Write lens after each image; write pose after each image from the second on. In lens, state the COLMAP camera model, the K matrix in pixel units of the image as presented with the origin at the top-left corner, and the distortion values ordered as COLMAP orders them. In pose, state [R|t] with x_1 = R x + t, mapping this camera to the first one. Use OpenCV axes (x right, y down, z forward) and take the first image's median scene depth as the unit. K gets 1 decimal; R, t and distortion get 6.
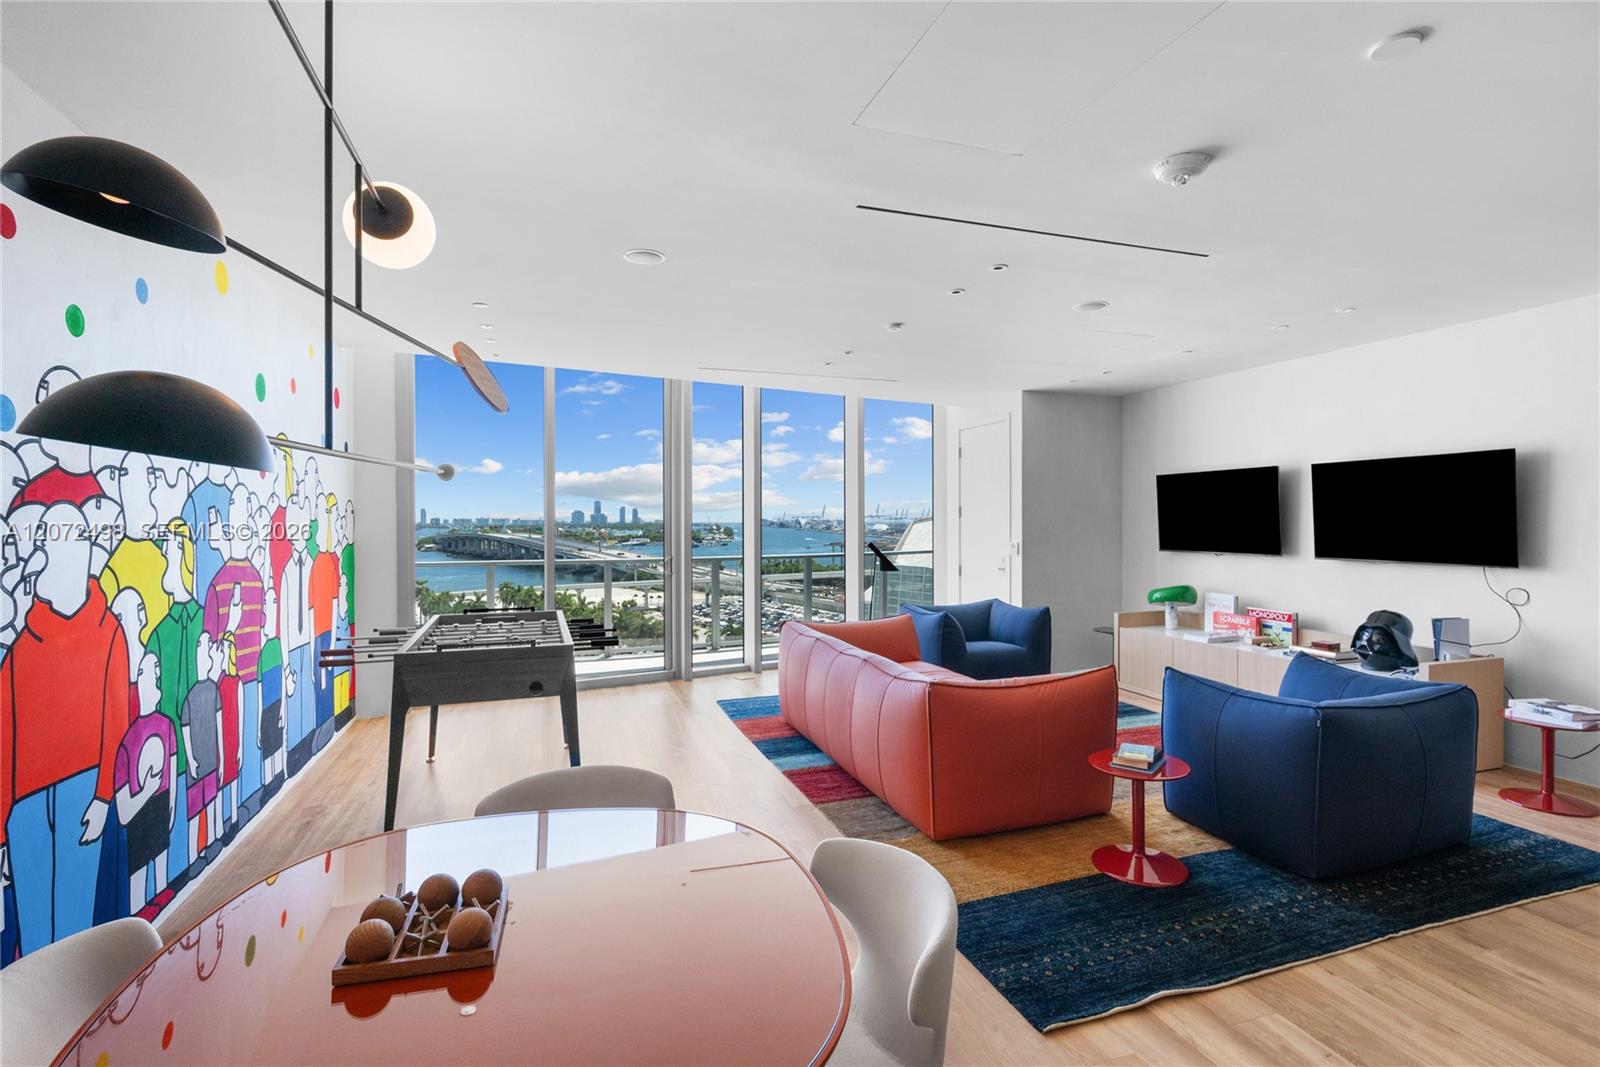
lens RADIAL K [[740.7, 0, 800.0], [0, 740.7, 533.5], [0, 0, 1]] dist [-0.000328, -0.000041]
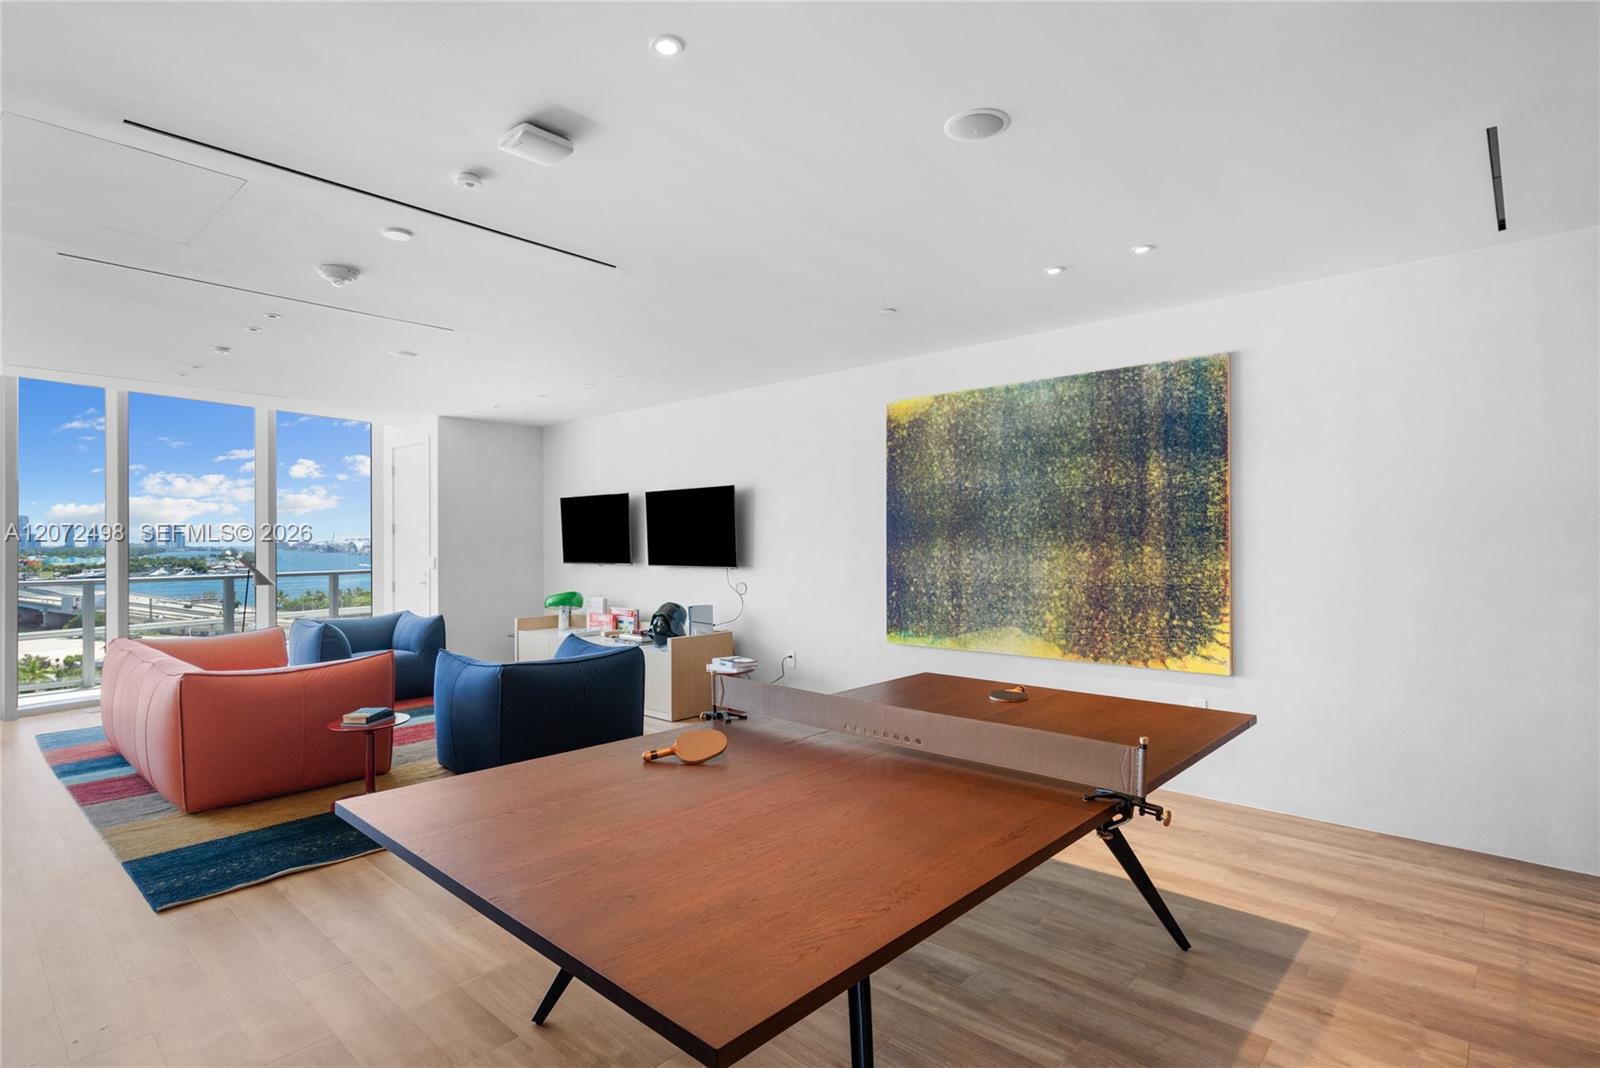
lens RADIAL K [[796.8, 0, 800.3], [0, 796.8, 542.3], [0, 0, 1]] dist [0.000409, 0.000008]
pose [[0.877275, -0.000764, 0.479988, 0.251178], [0.010043, 0.999809, -0.016763, 0.017817], [-0.479883, 0.019526, 0.877115, -0.316305]]
